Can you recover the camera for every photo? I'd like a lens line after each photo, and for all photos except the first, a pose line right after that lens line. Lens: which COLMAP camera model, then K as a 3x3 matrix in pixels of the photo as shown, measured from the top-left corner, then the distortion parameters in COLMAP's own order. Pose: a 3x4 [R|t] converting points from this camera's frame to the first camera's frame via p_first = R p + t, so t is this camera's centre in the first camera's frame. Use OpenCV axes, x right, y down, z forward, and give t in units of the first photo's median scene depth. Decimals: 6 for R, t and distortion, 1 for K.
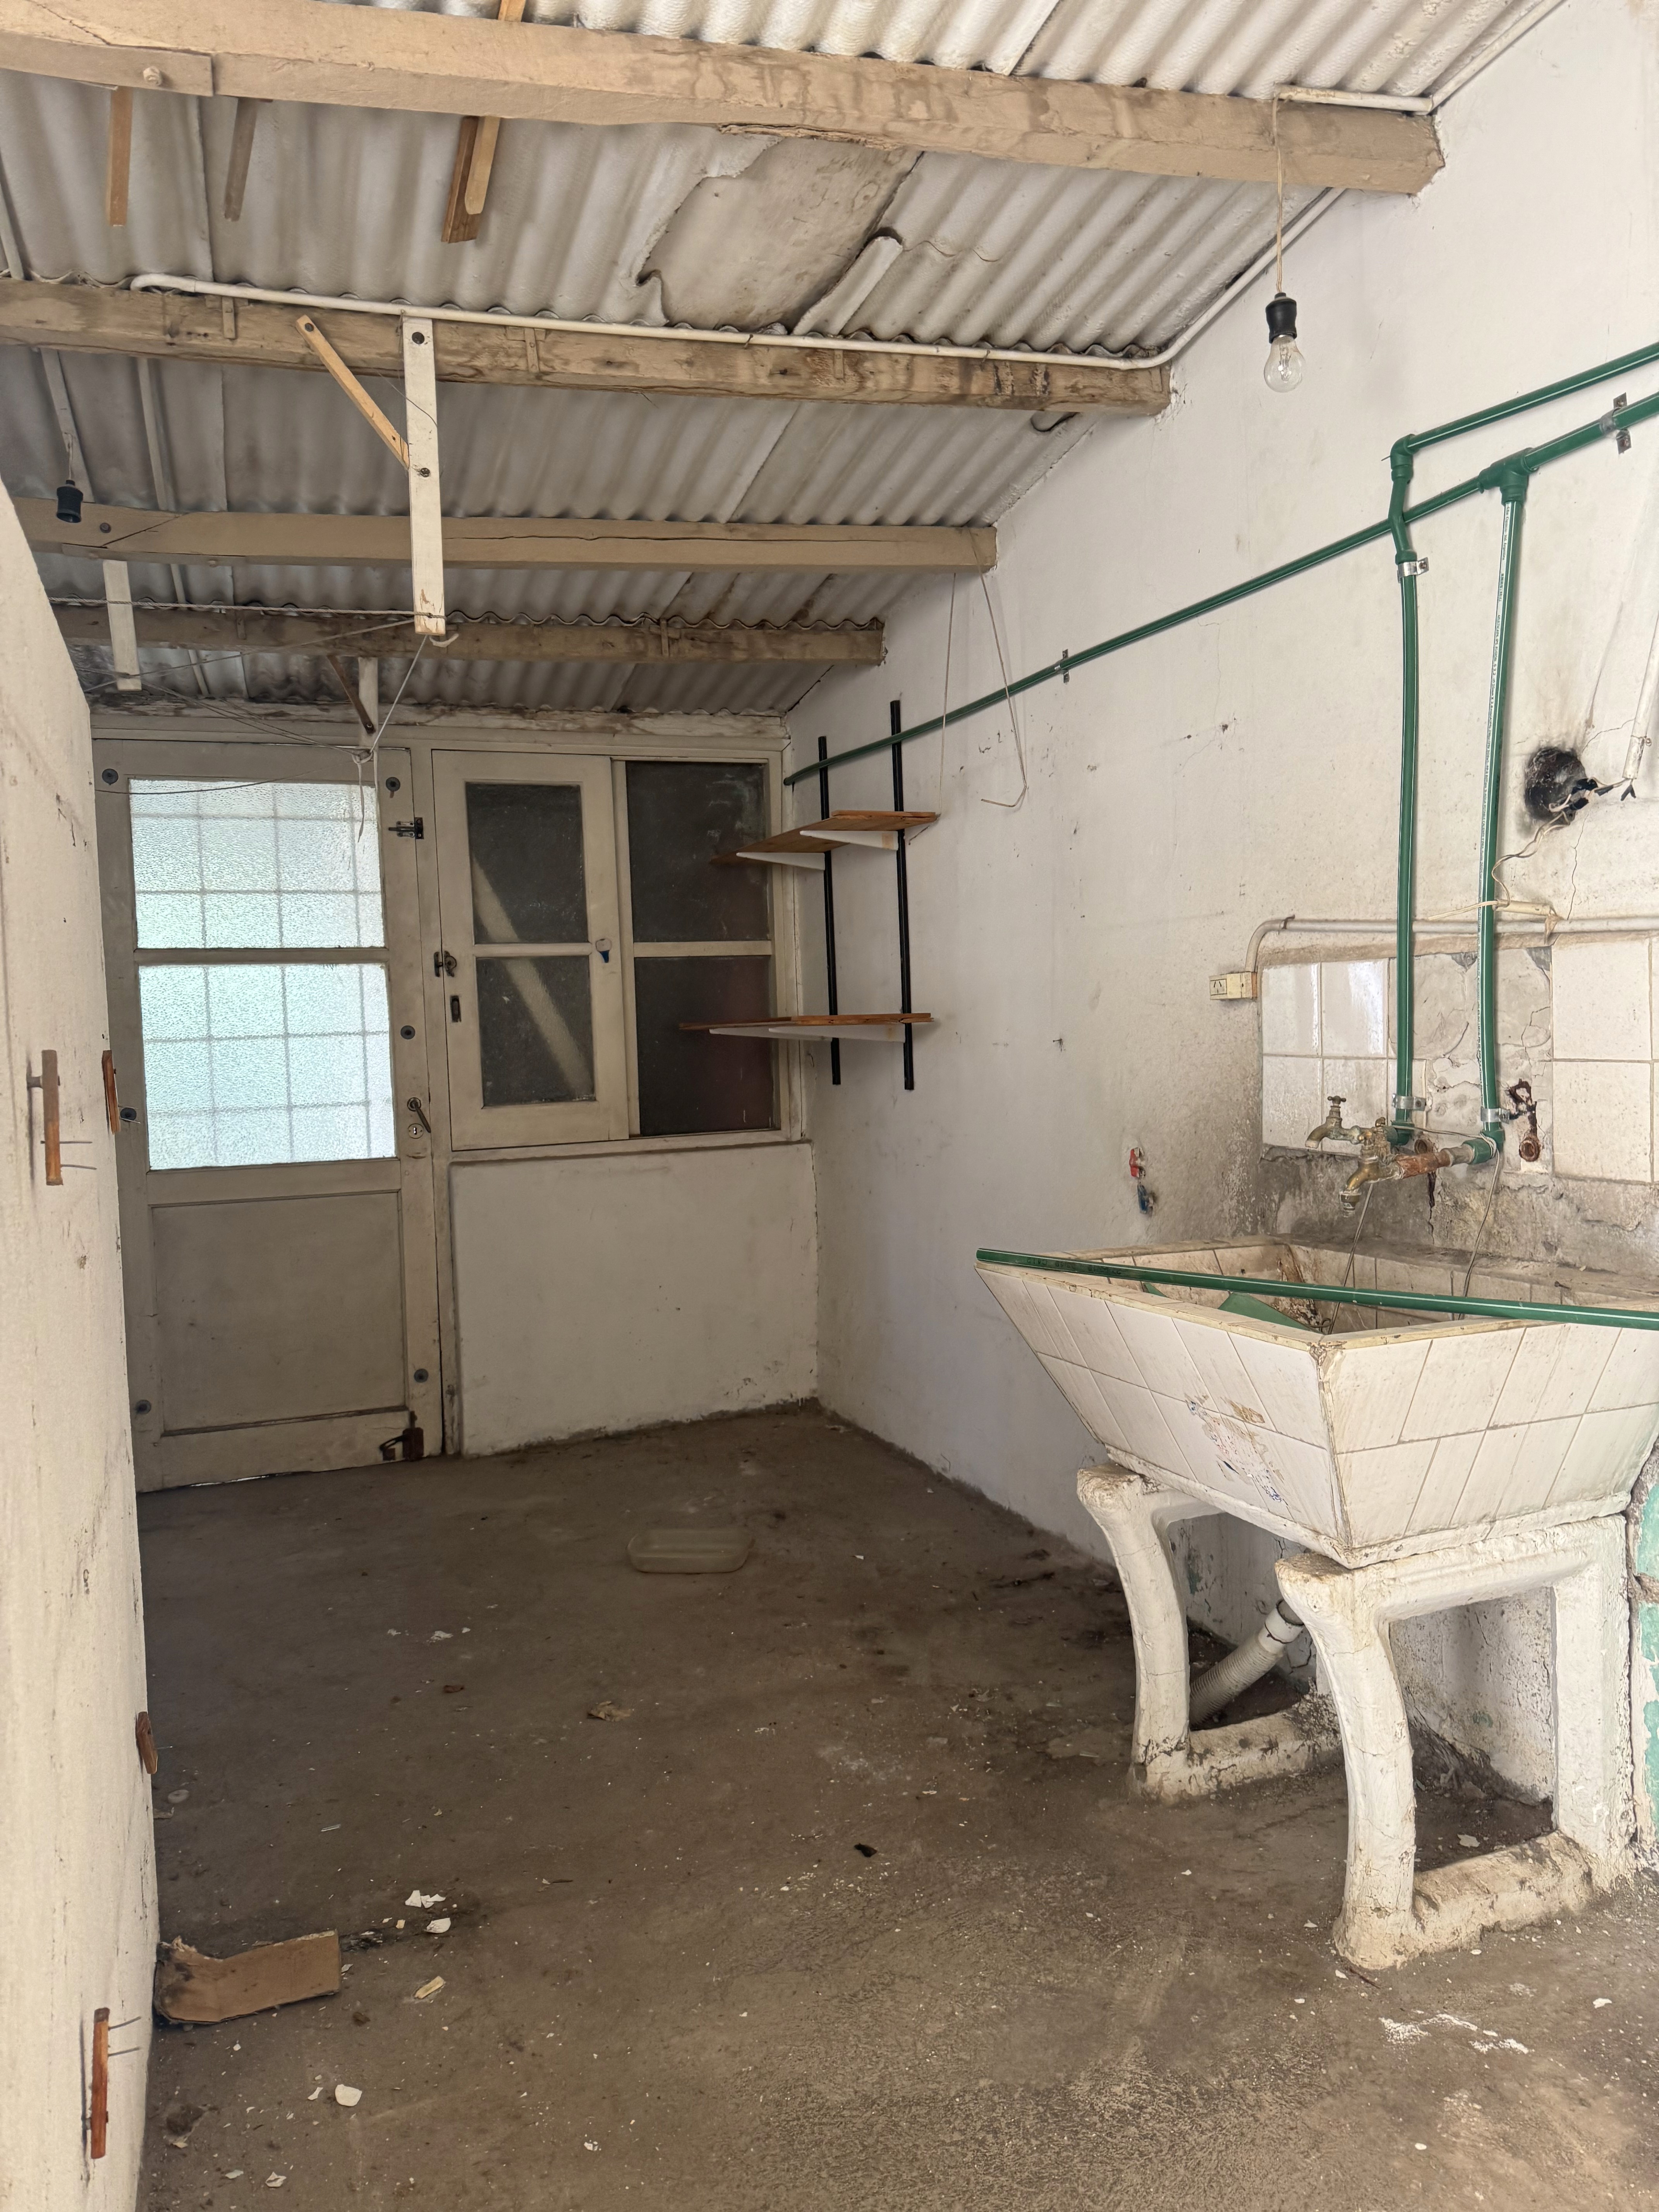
lens RADIAL K [[1586.5, 0, 829.5], [0, 1586.5, 1106.0], [0, 0, 1]] dist [0.158665, -0.208736]
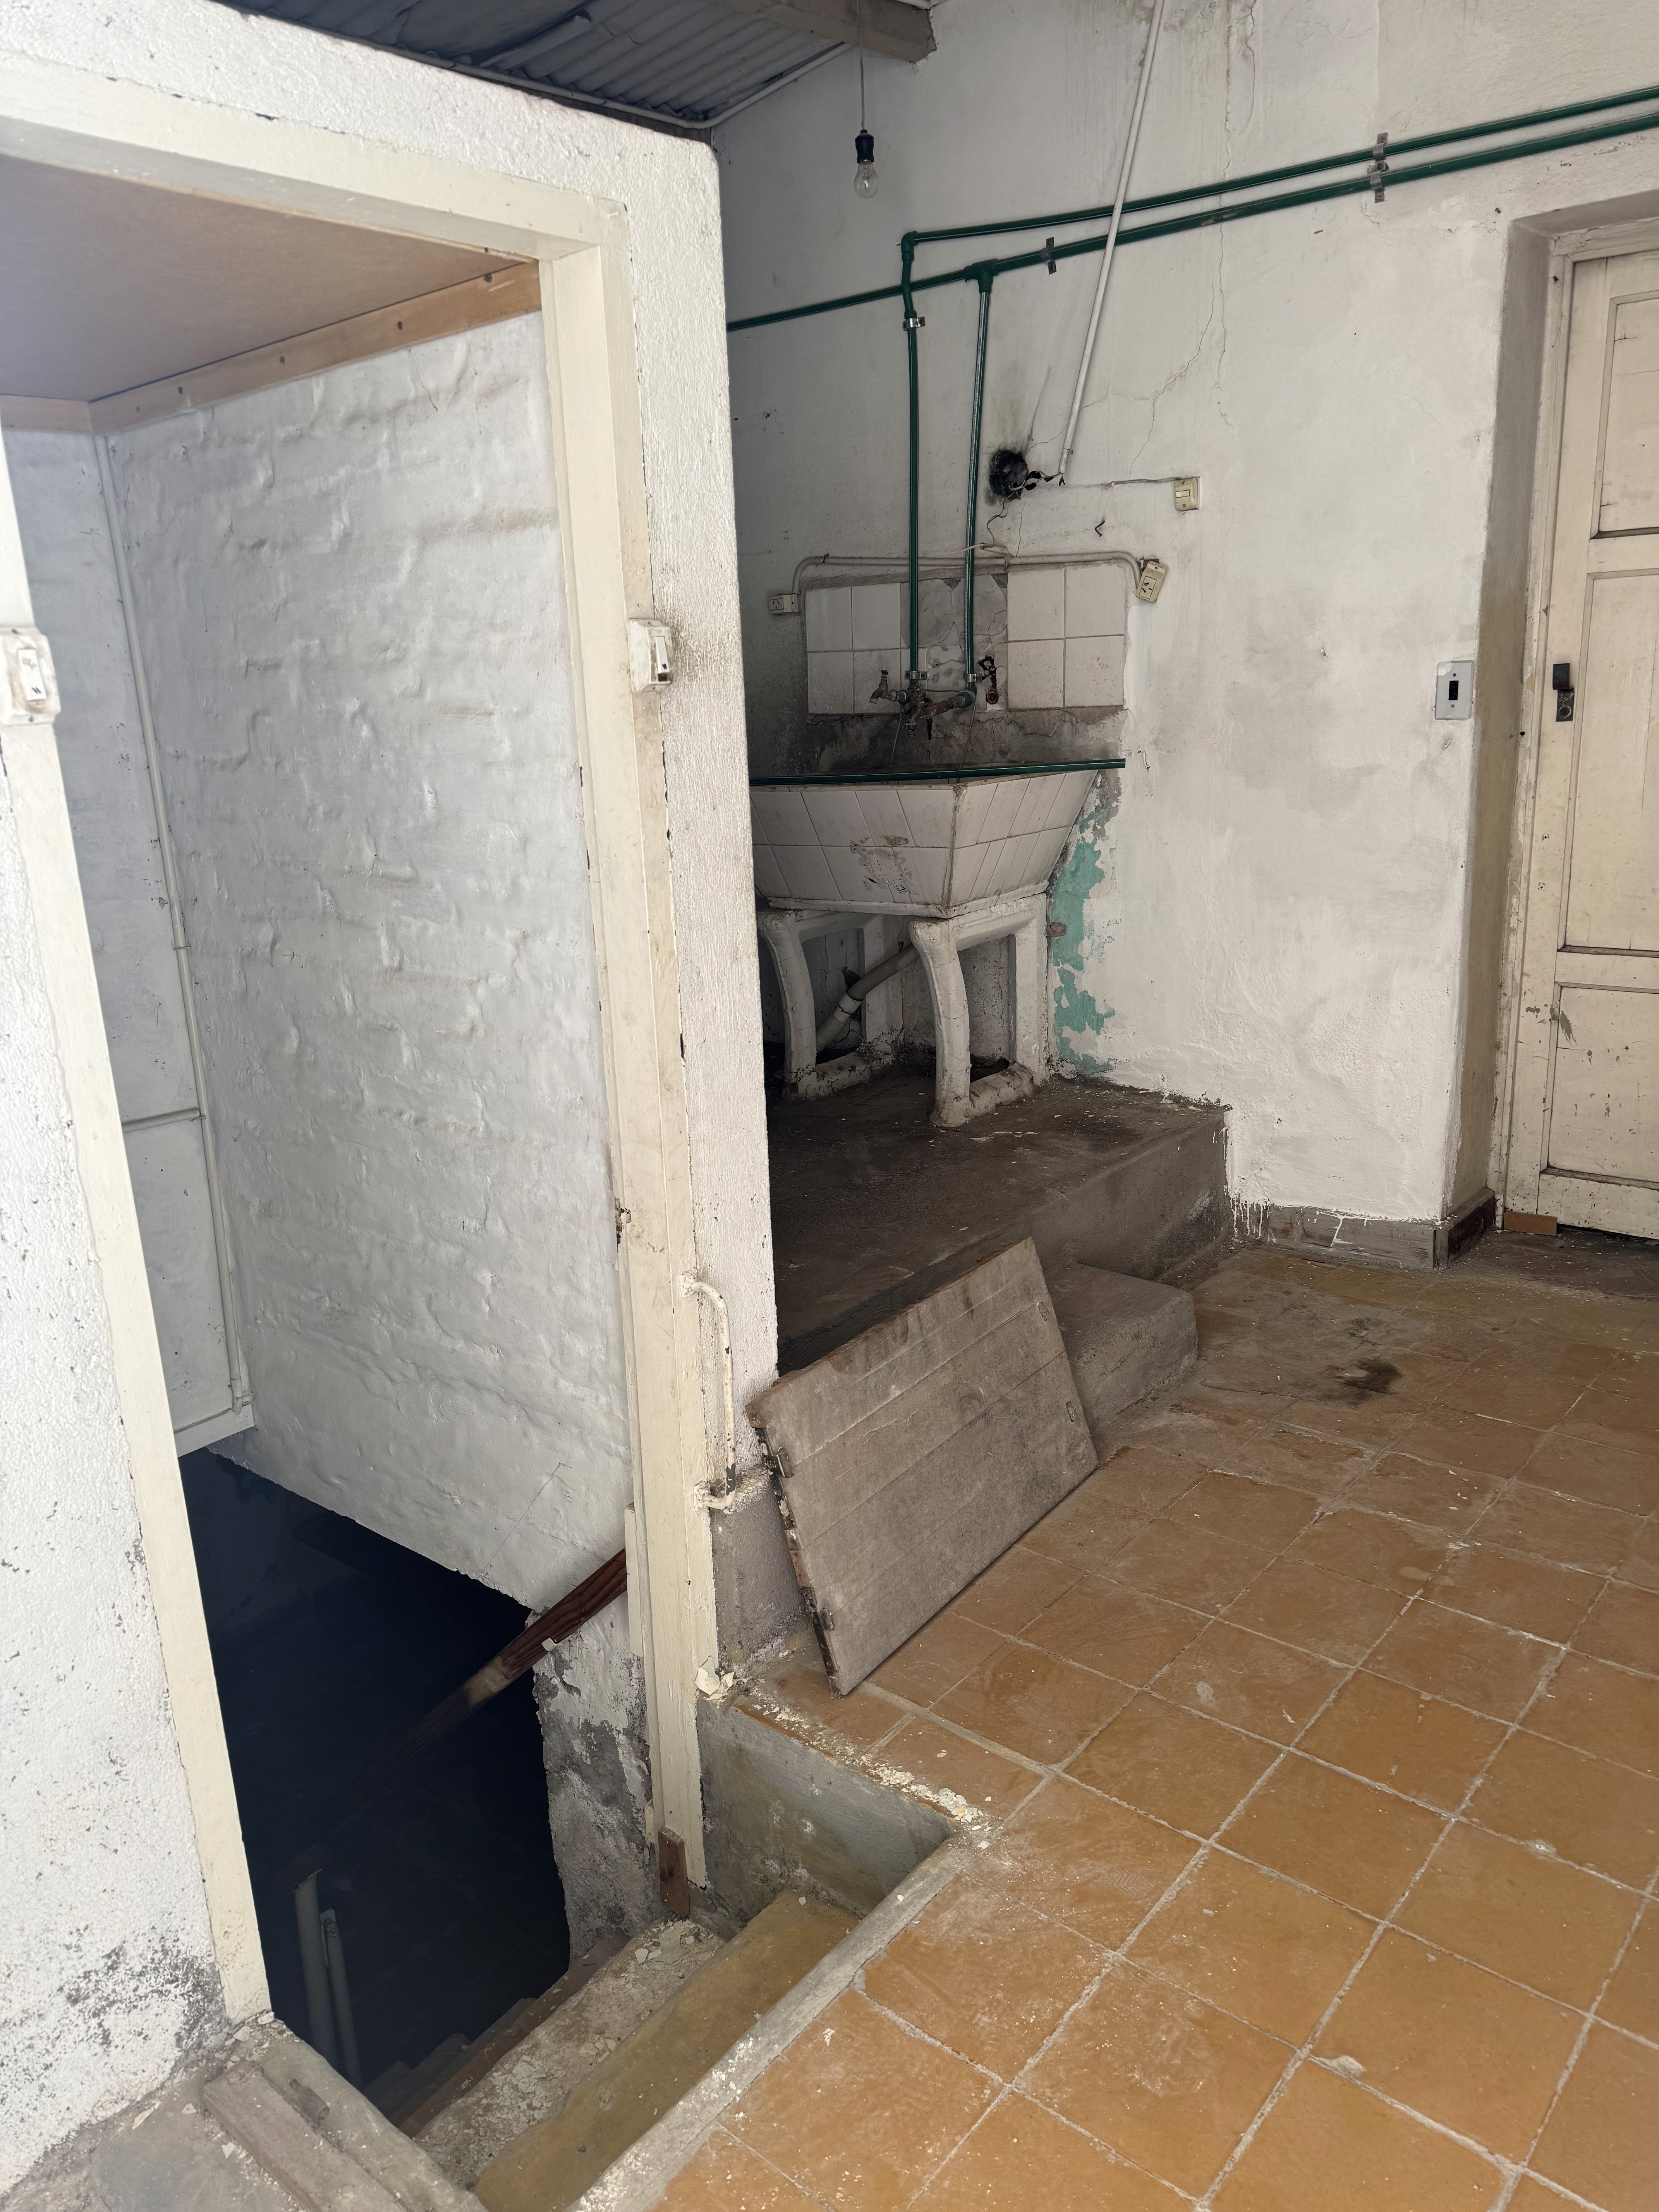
lens RADIAL K [[1568.2, 0, 826.5], [0, 1568.2, 1190.9], [0, 0, 1]] dist [0.011632, -0.003449]
pose [[0.870581, -0.158451, 0.465814, -0.599972], [0.040539, 0.966607, 0.253036, 0.105602], [-0.490353, -0.201405, 0.847933, -0.463946]]
